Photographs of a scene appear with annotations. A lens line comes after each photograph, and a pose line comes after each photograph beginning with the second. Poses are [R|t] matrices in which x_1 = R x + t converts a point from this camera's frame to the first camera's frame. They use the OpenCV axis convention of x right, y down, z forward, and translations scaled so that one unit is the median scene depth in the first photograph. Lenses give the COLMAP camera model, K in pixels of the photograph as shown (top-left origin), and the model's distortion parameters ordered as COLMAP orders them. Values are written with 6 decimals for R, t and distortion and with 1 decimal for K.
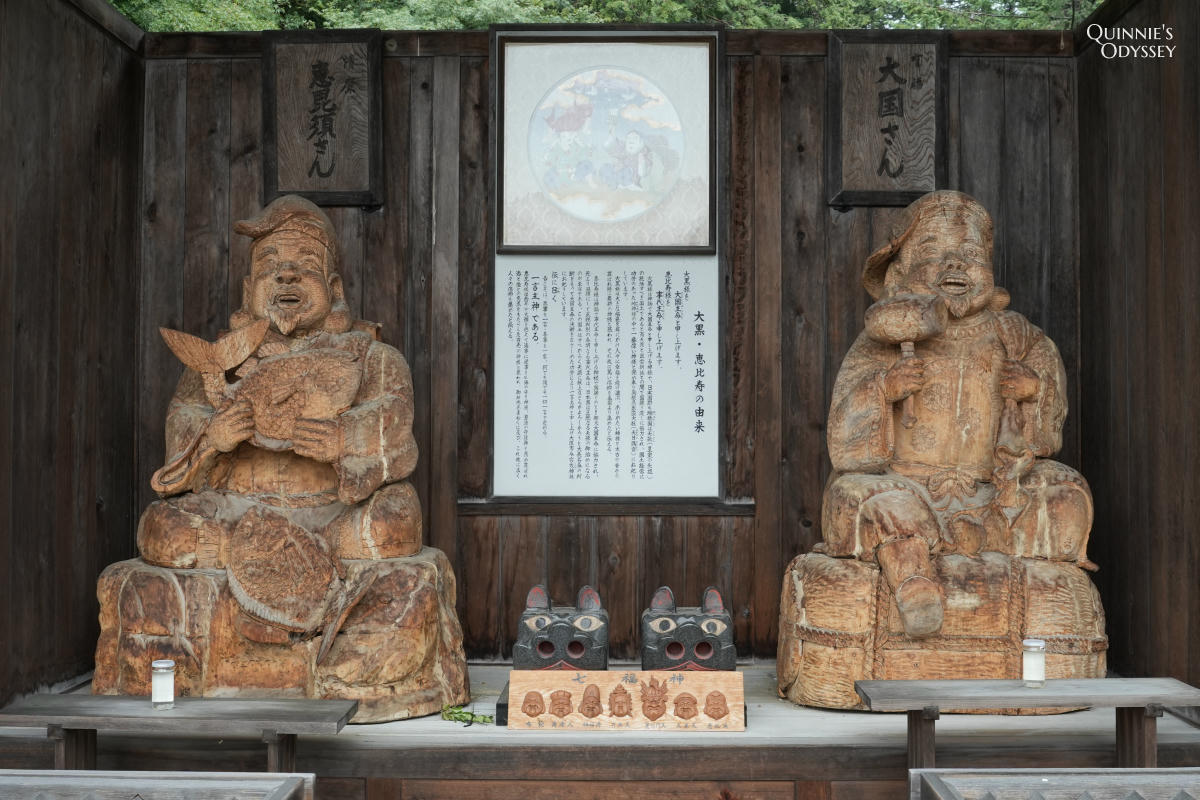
lens RADIAL K [[1408.5, 0, 600.2], [0, 1408.5, 404.9], [0, 0, 1]] dist [-0.069321, 0.000000]
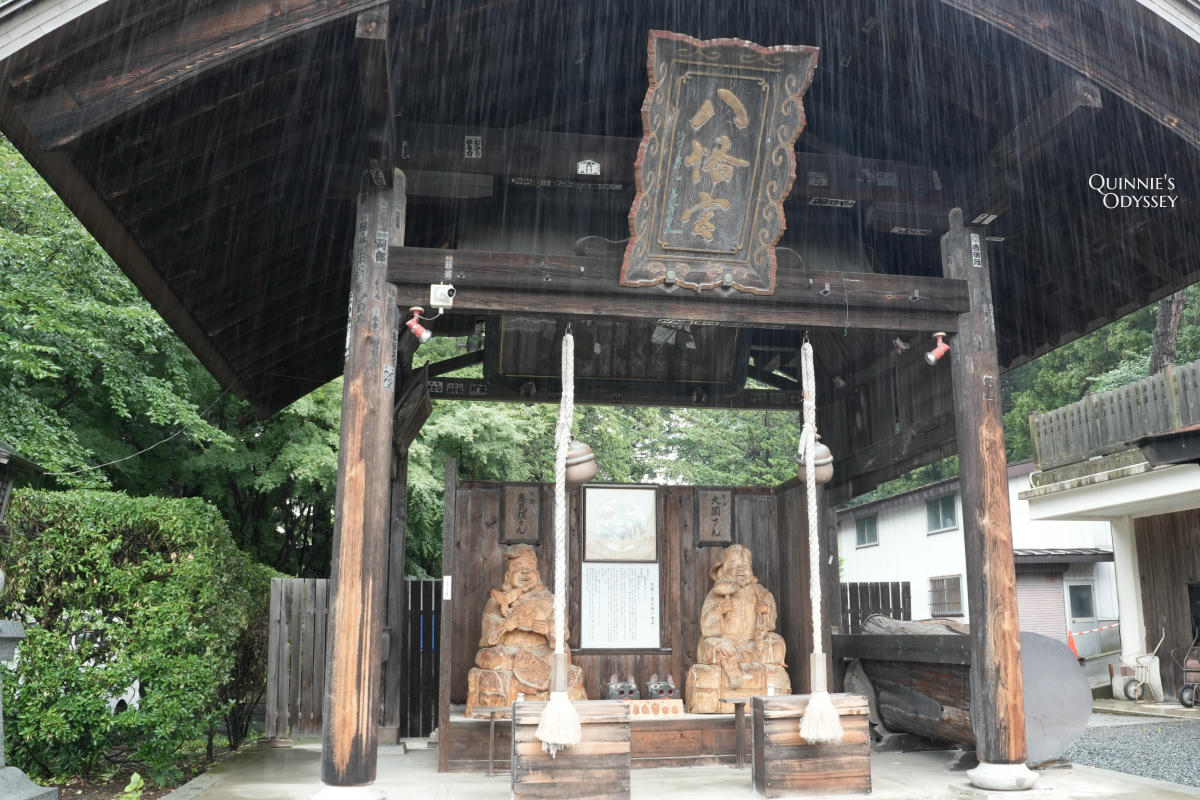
lens RADIAL K [[1036.7, 0, 599.5], [0, 1036.7, 399.0], [0, 0, 1]] dist [-0.124997, -0.003163]
pose [[0.986006, 0.032930, 0.163427, -0.441168], [0.001024, 0.979083, -0.203459, -0.004848], [-0.166708, 0.200779, 0.965348, -1.228900]]
